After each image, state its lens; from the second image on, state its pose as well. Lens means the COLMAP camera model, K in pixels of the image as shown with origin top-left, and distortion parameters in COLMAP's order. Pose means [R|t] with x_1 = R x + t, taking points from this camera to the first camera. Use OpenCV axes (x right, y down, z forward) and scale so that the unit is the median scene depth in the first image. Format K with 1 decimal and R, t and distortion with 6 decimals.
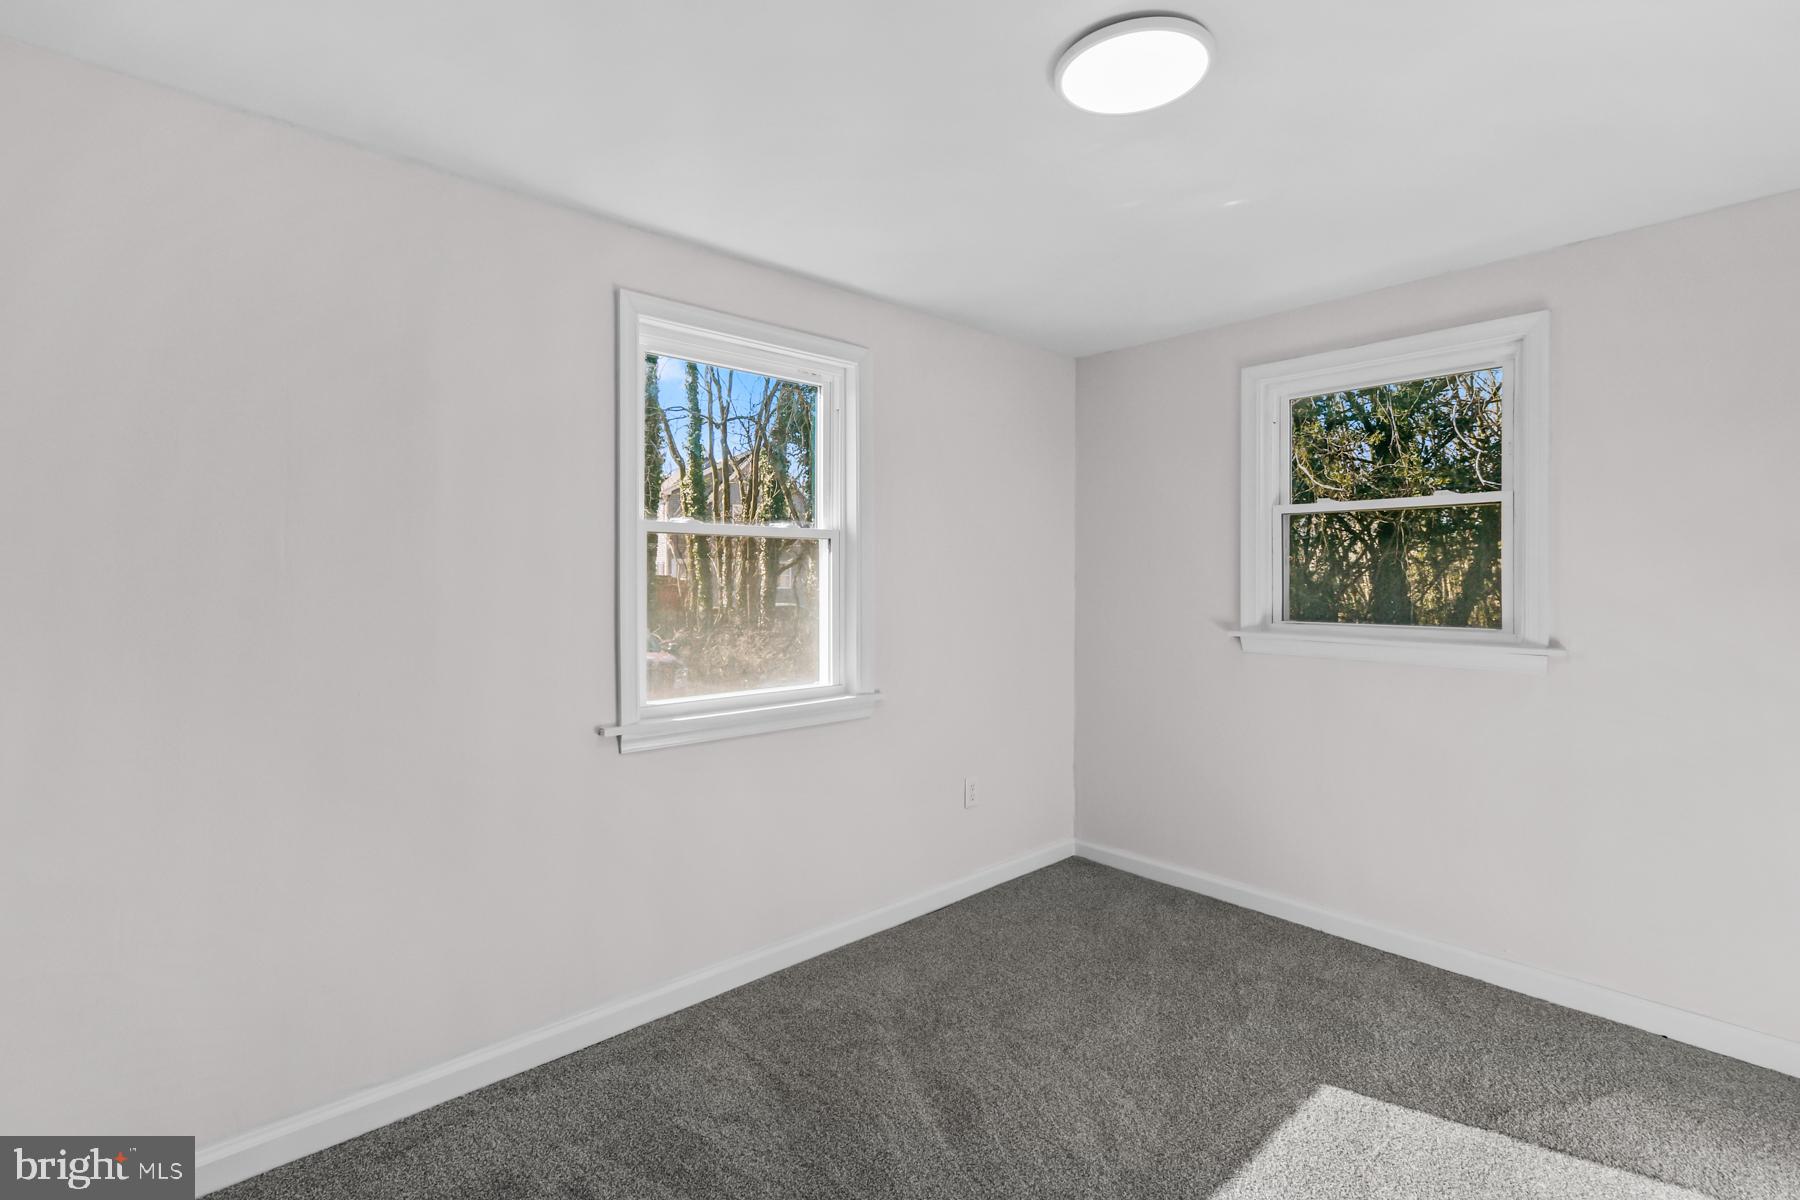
lens RADIAL K [[804.1, 0, 895.4], [0, 804.1, 576.2], [0, 0, 1]] dist [-0.000607, -0.000208]
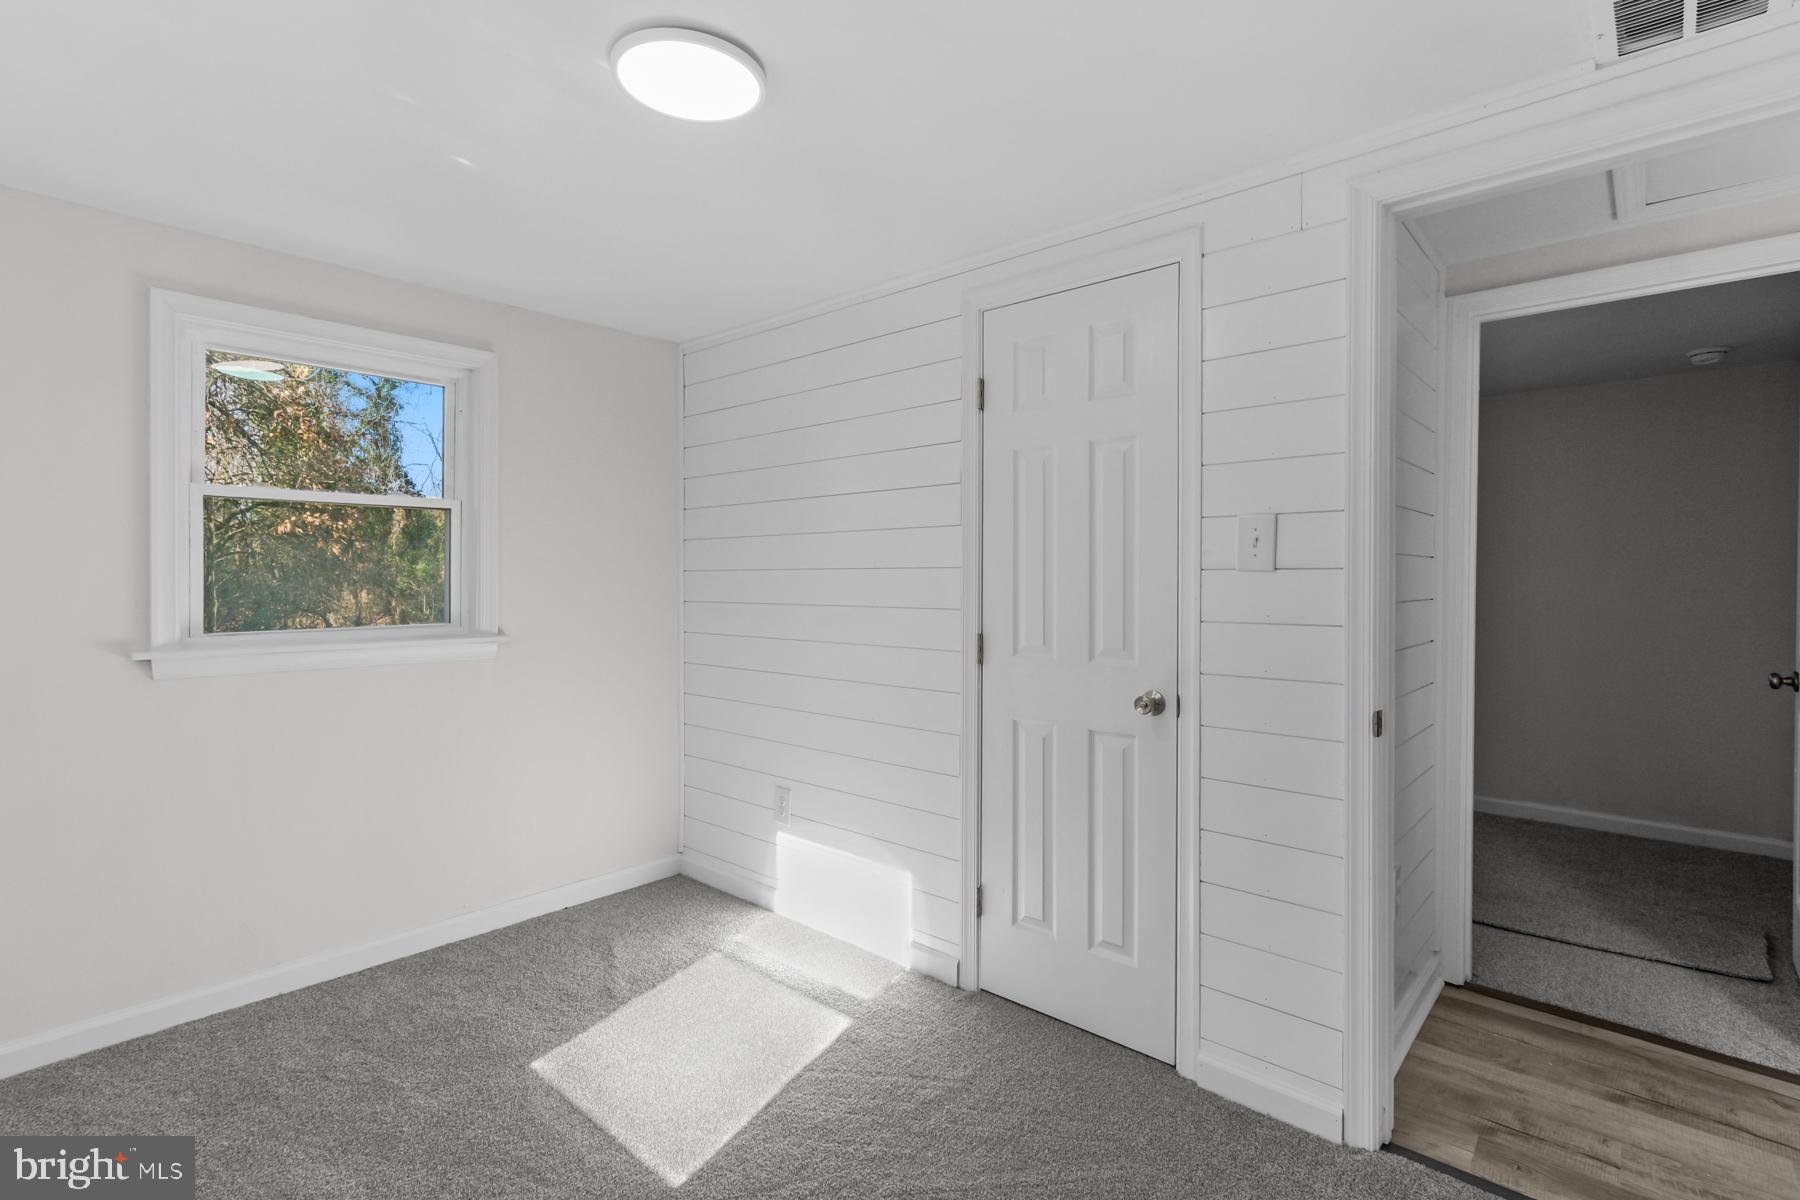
lens RADIAL K [[845.0, 0, 891.4], [0, 845.0, 579.5], [0, 0, 1]] dist [0.003125, 0.000807]
pose [[-0.087421, -0.006367, 0.996151, -0.474128], [-0.000106, 0.999980, 0.006382, -0.002158], [-0.996171, 0.000452, -0.087420, 0.498668]]
